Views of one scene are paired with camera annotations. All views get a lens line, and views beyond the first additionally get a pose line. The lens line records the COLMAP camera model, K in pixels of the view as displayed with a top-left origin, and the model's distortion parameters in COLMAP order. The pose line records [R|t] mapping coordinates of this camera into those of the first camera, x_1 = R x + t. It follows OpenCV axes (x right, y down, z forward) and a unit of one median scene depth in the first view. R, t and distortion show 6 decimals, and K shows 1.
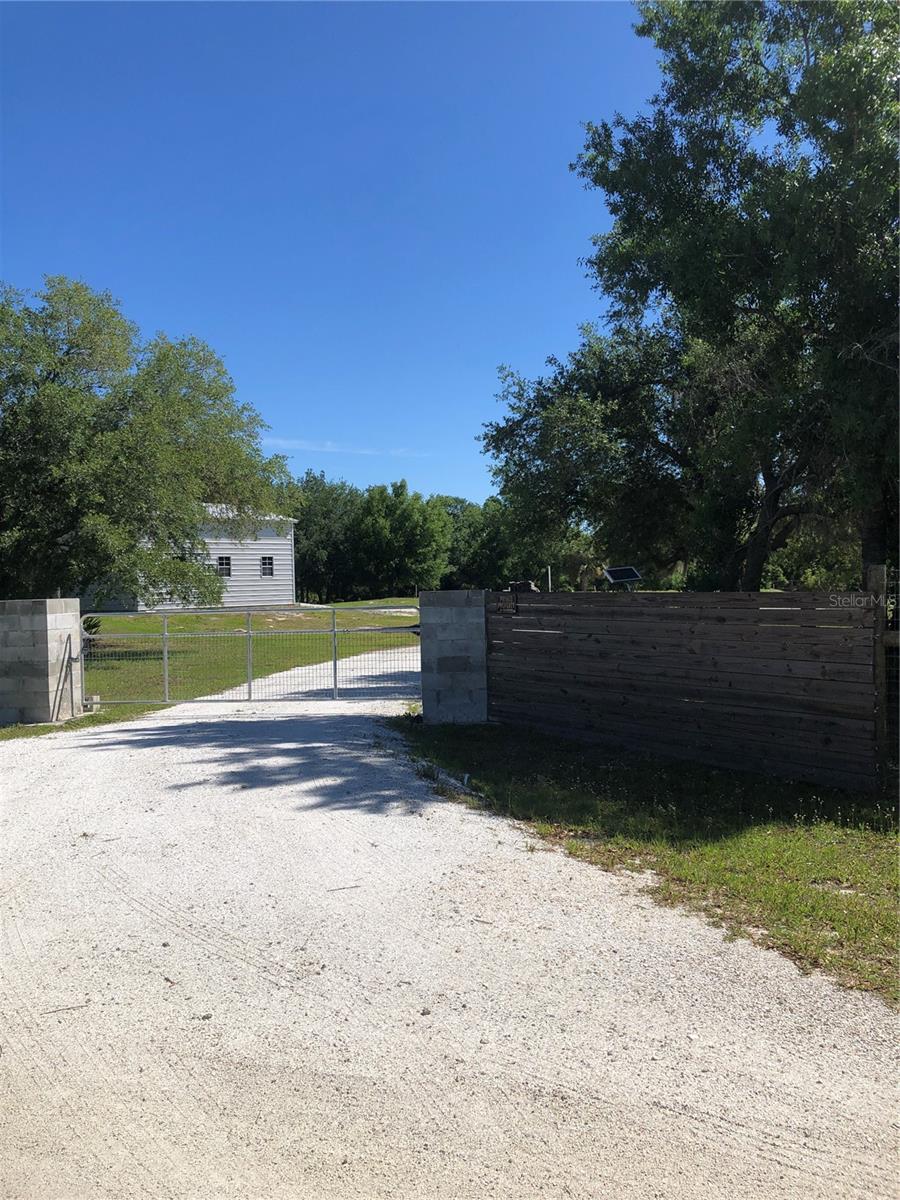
lens RADIAL K [[982.4, 0, 444.5], [0, 982.4, 643.6], [0, 0, 1]] dist [0.025152, -0.011808]
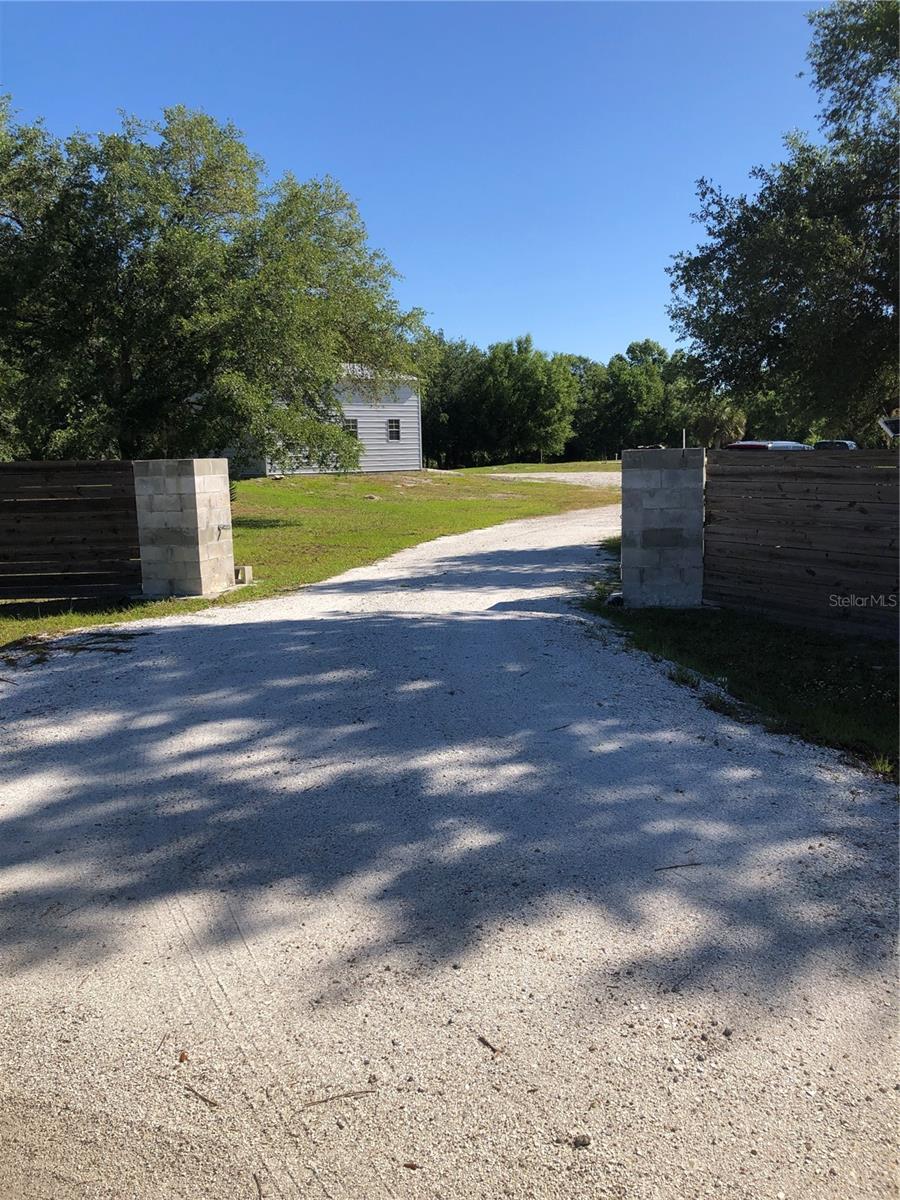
lens RADIAL K [[982.7, 0, 437.7], [0, 982.7, 597.2], [0, 0, 1]] dist [0.123240, -0.114105]
pose [[0.993038, 0.018346, -0.116359, -0.057305], [-0.008070, 0.996072, 0.088175, -0.000906], [0.117520, -0.086622, 0.989285, 0.090236]]
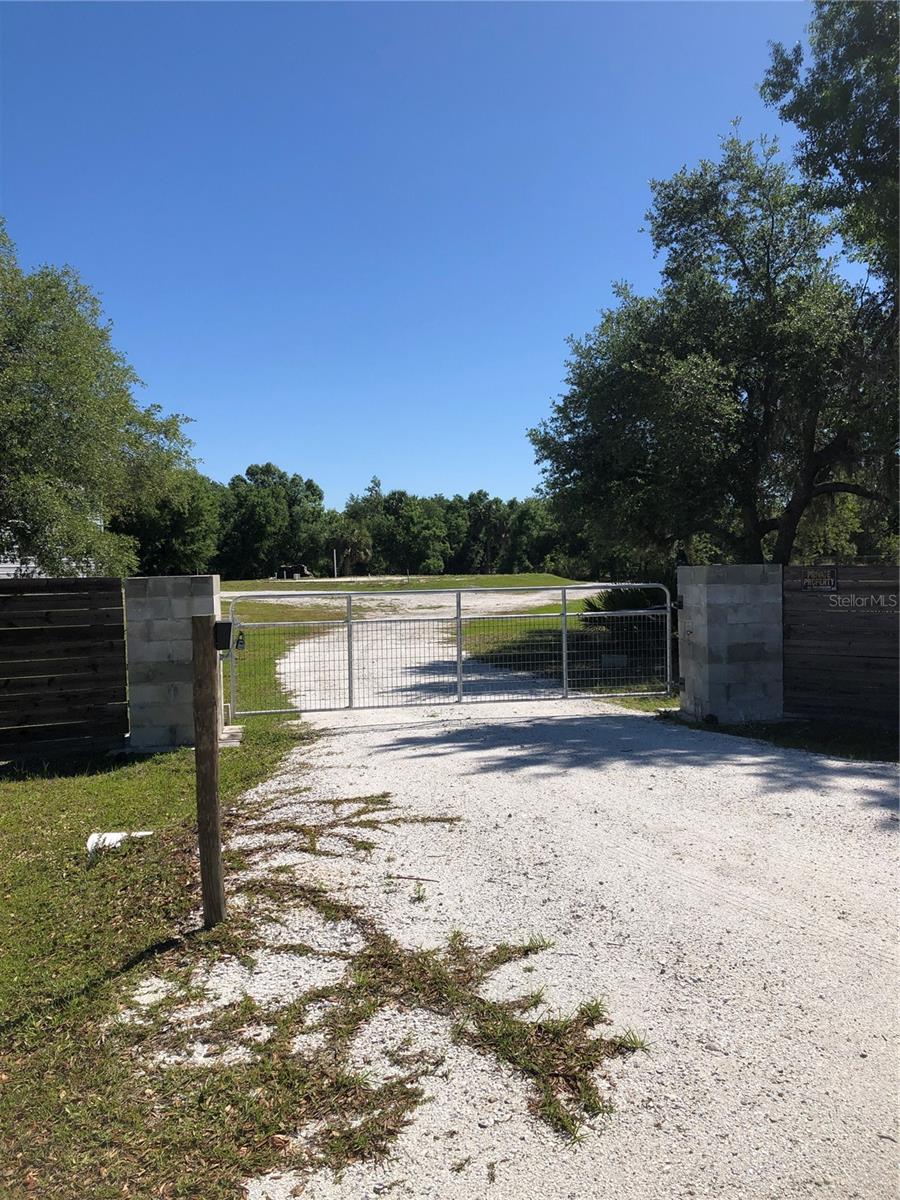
lens RADIAL K [[982.4, 0, 444.5], [0, 982.4, 643.6], [0, 0, 1]] dist [0.025152, -0.011808]
pose [[0.952944, -0.019009, 0.302549, -0.342118], [0.014548, 0.999750, 0.016991, -0.003207], [-0.302797, -0.011790, 0.952982, 0.189394]]
